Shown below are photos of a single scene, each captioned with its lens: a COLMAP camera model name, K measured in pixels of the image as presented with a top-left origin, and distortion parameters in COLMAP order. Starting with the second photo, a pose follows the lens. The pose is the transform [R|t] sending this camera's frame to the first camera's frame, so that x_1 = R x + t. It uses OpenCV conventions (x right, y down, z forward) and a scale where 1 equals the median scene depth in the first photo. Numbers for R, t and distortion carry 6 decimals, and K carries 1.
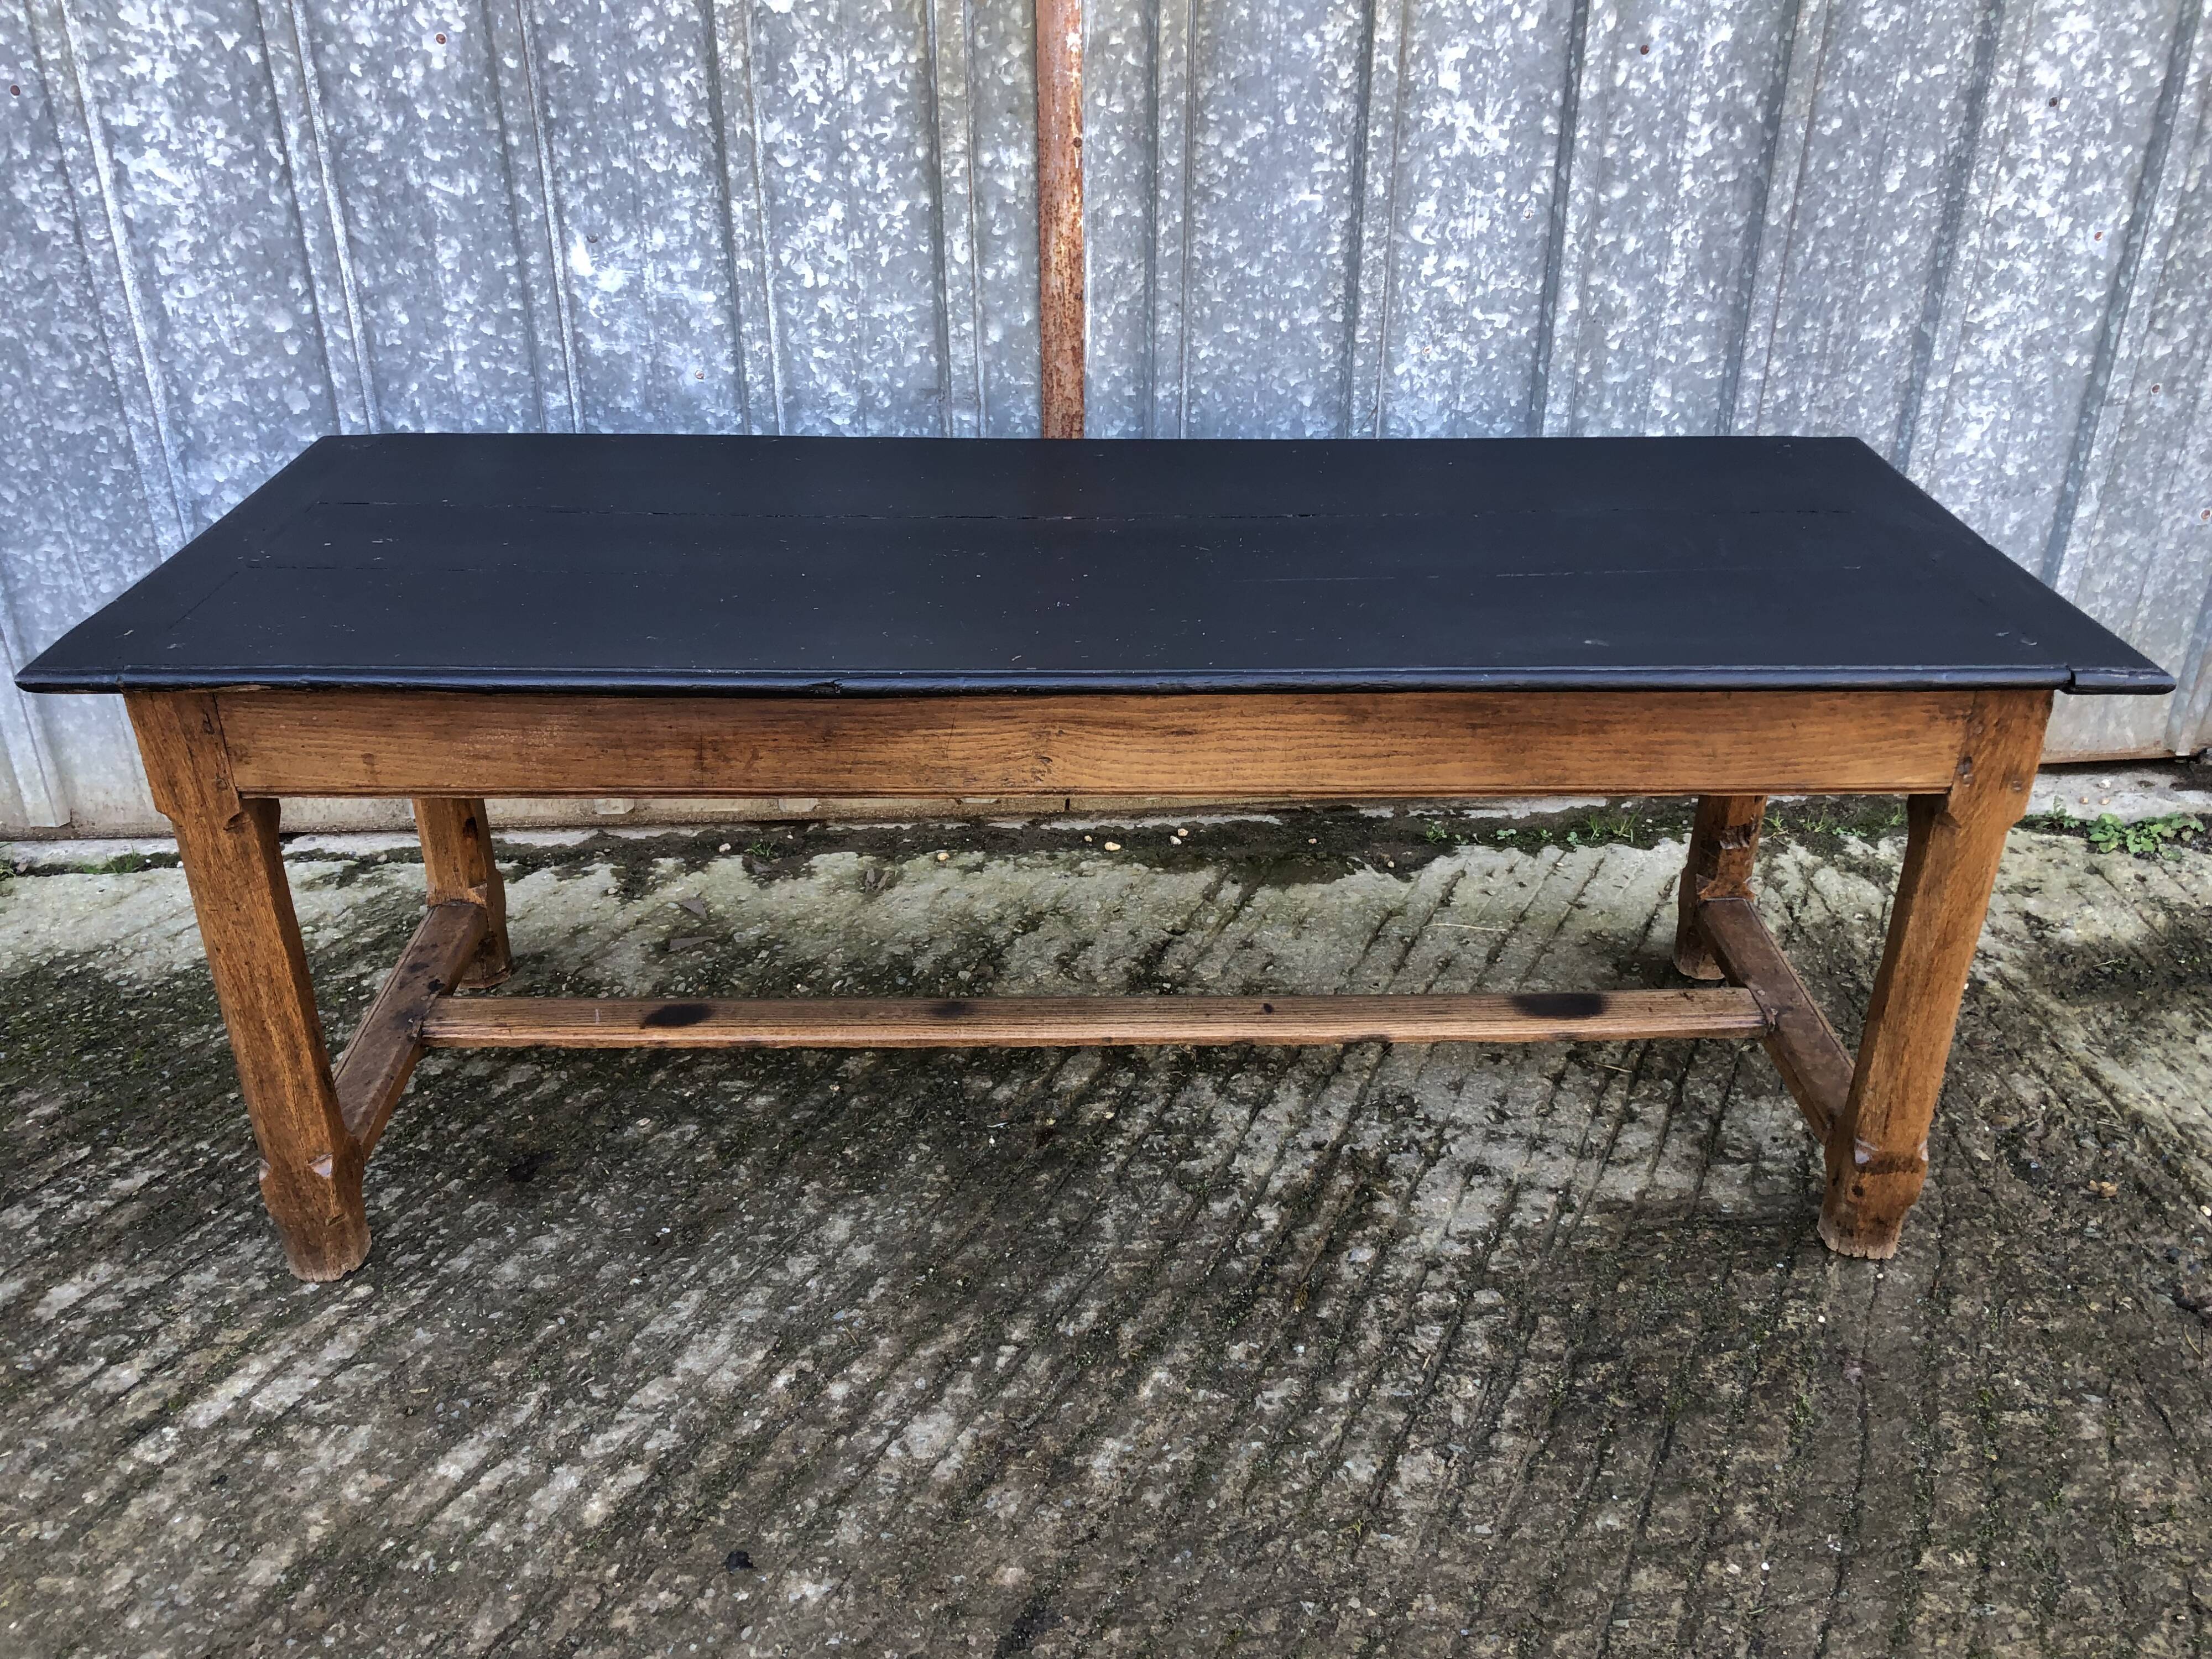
lens RADIAL K [[1821.9, 0, 1093.3], [0, 1821.9, 812.6], [0, 0, 1]] dist [0.008463, 0.020780]
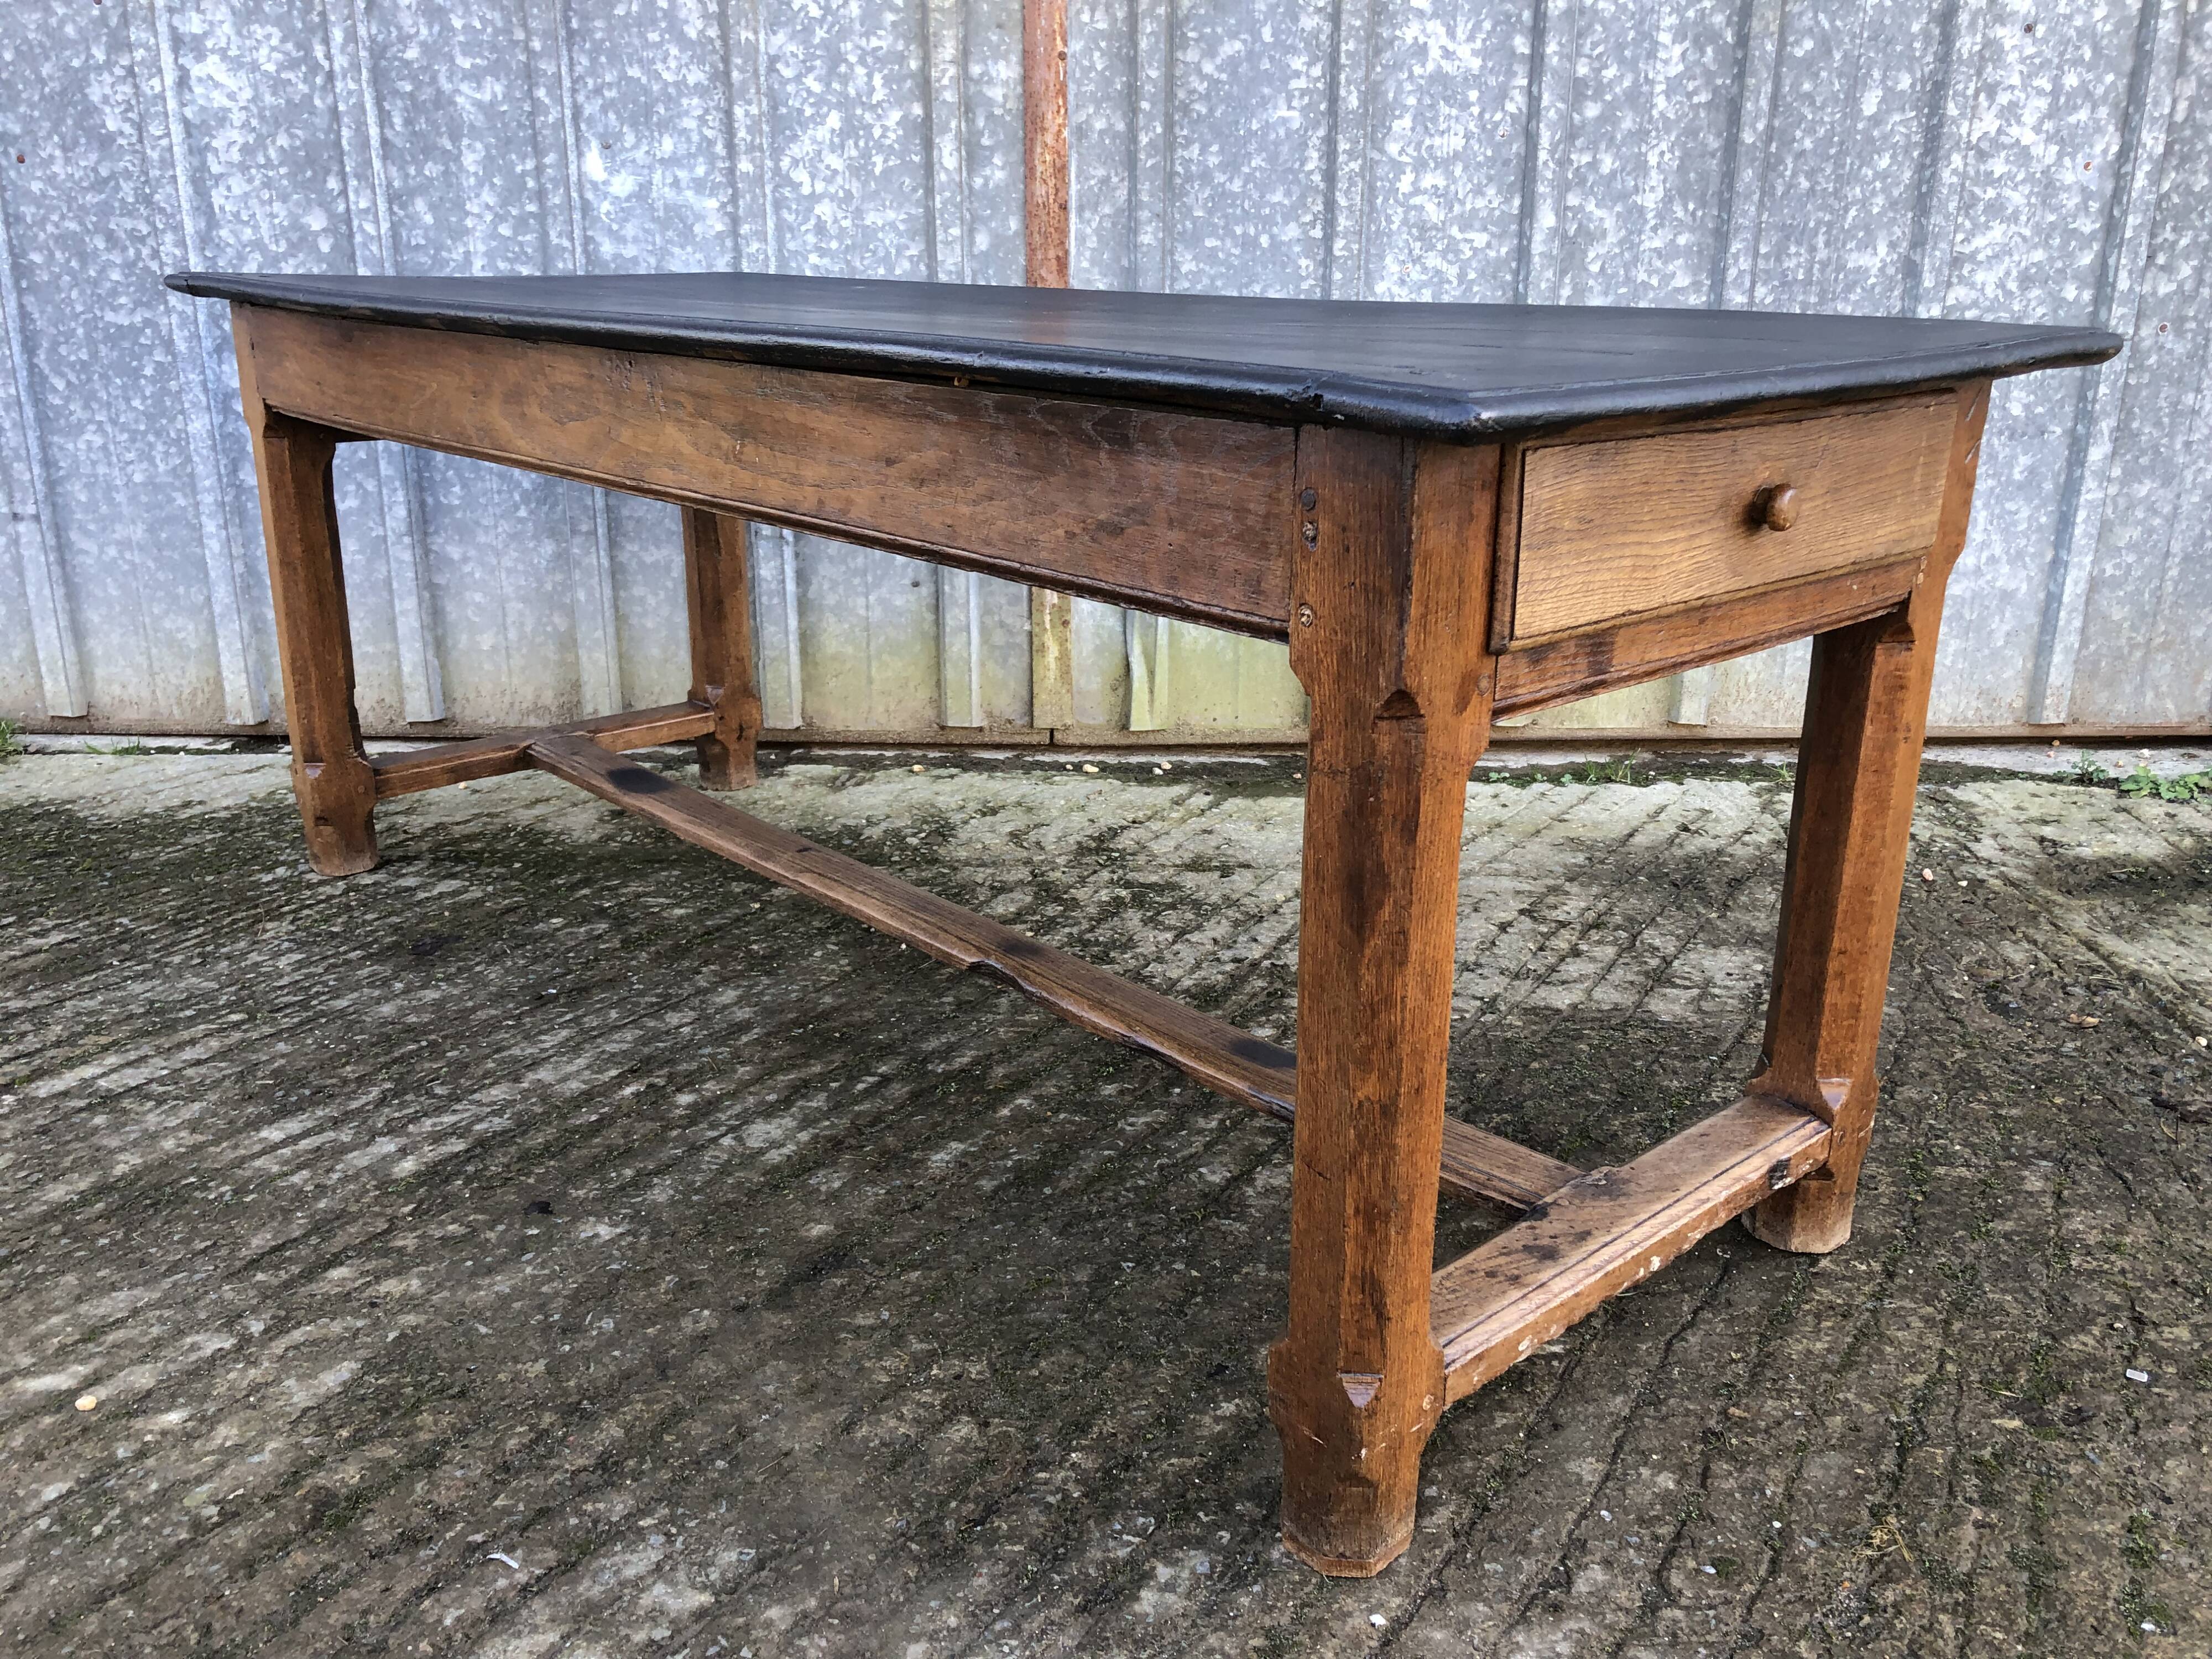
lens RADIAL K [[1827.6, 0, 1102.5], [0, 1827.6, 816.6], [0, 0, 1]] dist [-0.002699, 0.038245]
pose [[0.996458, 0.029076, -0.078909, 0.109093], [-0.041298, 0.986579, -0.157977, 0.227909], [0.073257, 0.160677, 0.984285, 0.036001]]
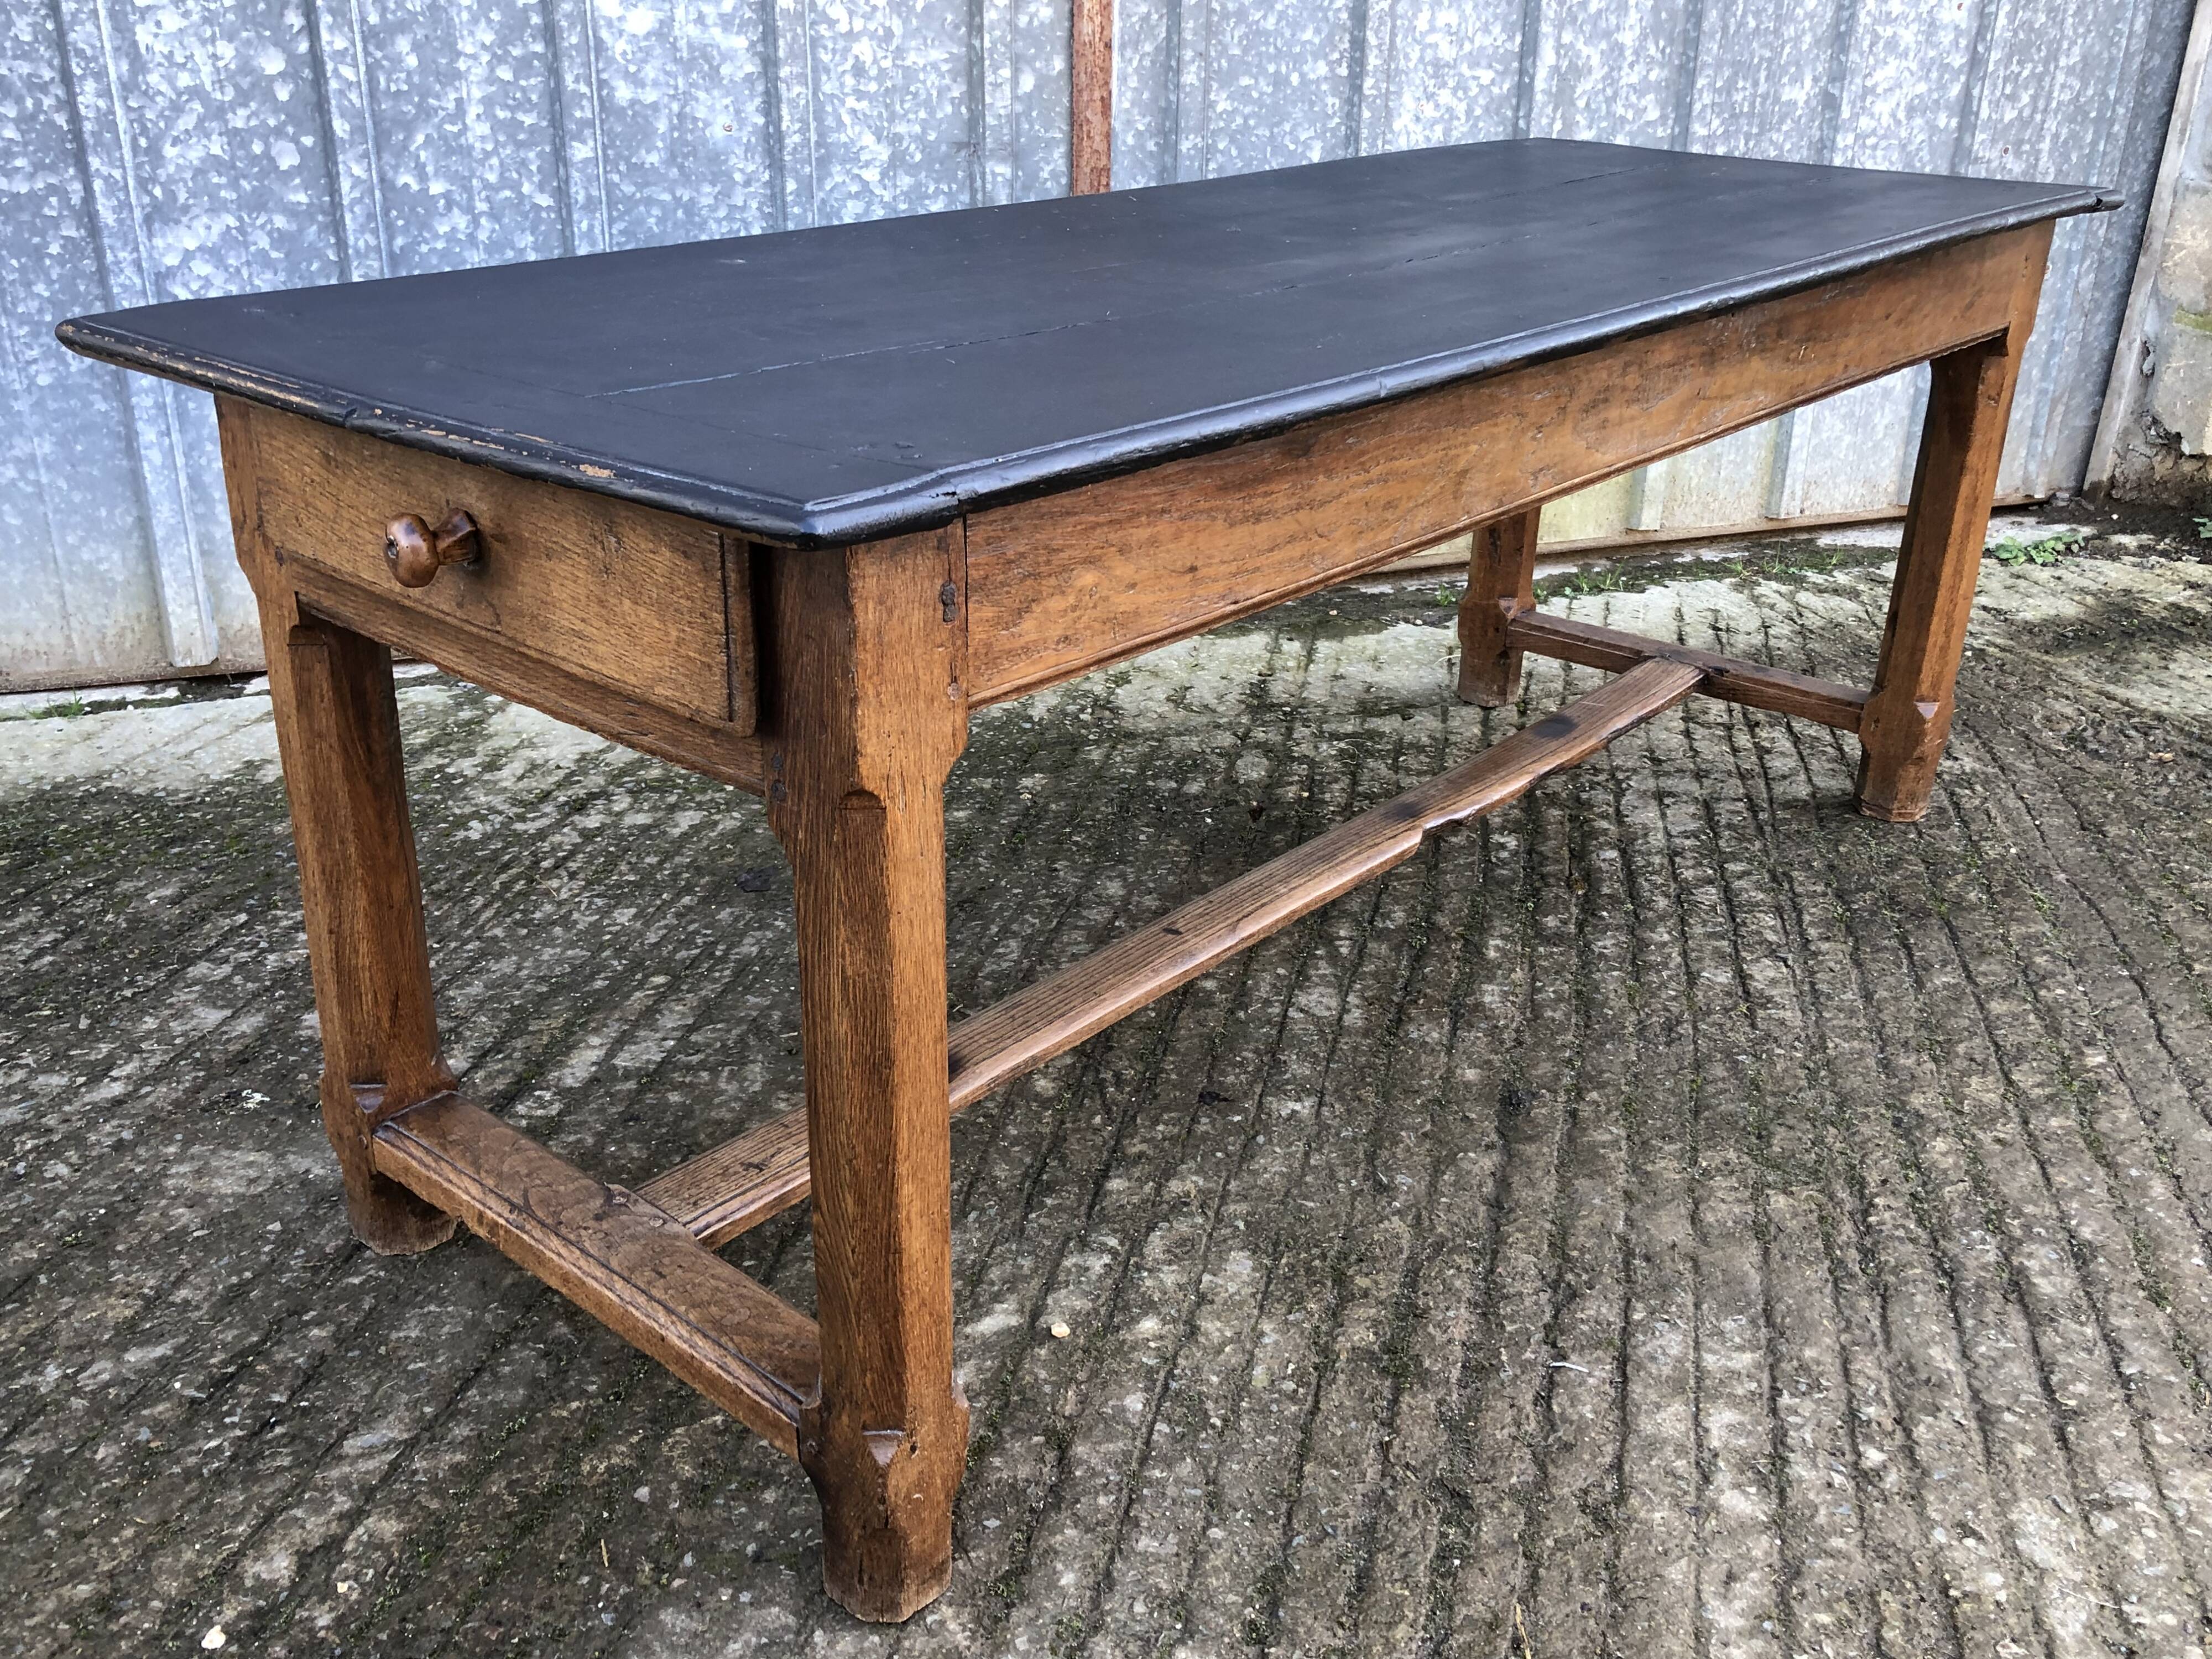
lens RADIAL K [[2045.2, 0, 1103.1], [0, 2045.2, 817.0], [0, 0, 1]] dist [0.004746, 0.025333]
pose [[0.963252, -0.090401, 0.252929, -0.342270], [0.107704, 0.992639, -0.055391, 0.204408], [-0.246059, 0.080597, 0.965898, -0.051844]]
